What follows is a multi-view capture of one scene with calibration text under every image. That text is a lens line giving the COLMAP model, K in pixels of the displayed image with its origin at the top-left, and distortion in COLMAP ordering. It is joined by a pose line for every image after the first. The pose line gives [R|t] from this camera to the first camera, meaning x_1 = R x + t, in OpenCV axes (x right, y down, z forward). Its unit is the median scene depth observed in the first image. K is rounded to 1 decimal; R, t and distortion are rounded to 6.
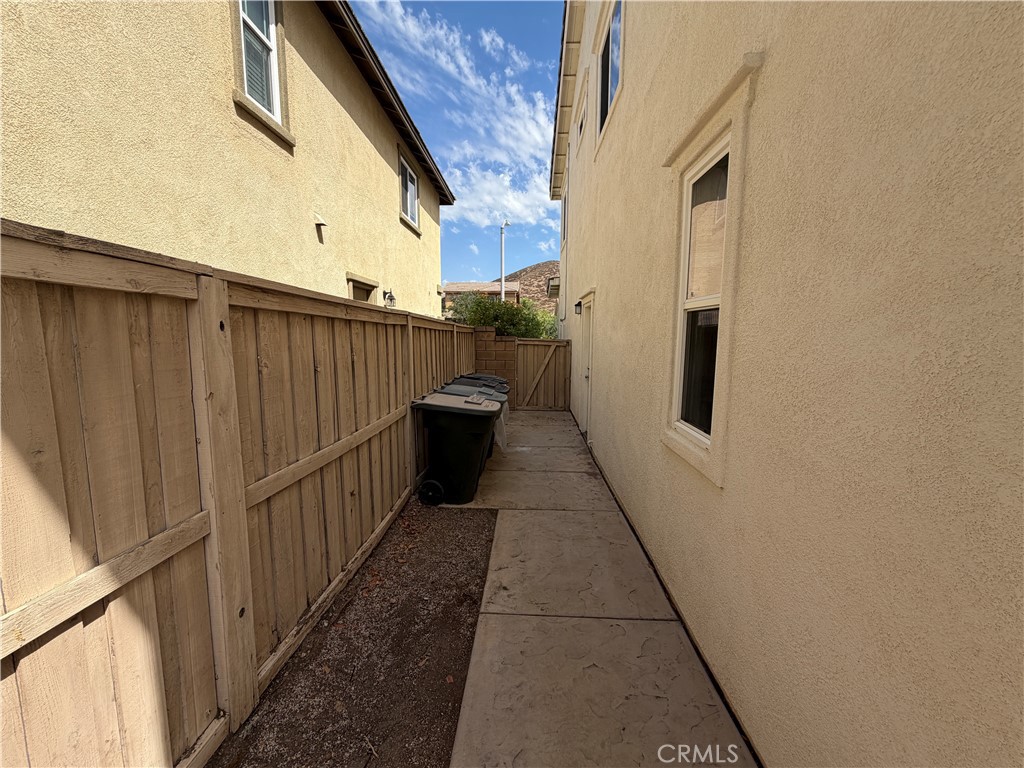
lens RADIAL K [[407.5, 0, 510.8], [0, 407.5, 381.3], [0, 0, 1]] dist [0.001482, -0.000382]
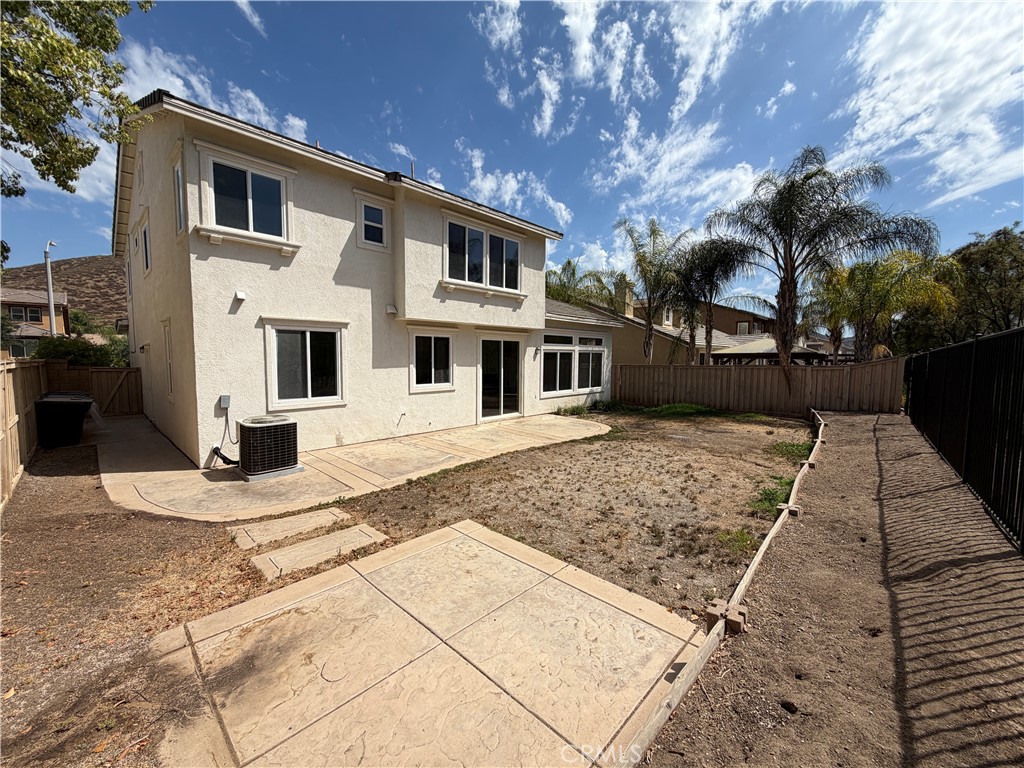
lens RADIAL K [[407.5, 0, 510.7], [0, 407.5, 383.4], [0, 0, 1]] dist [0.001482, -0.000382]
pose [[0.657926, -0.055007, 0.751071, -0.093015], [0.084511, 0.996422, -0.001054, 0.079323], [-0.748325, 0.064168, 0.660221, -1.060856]]
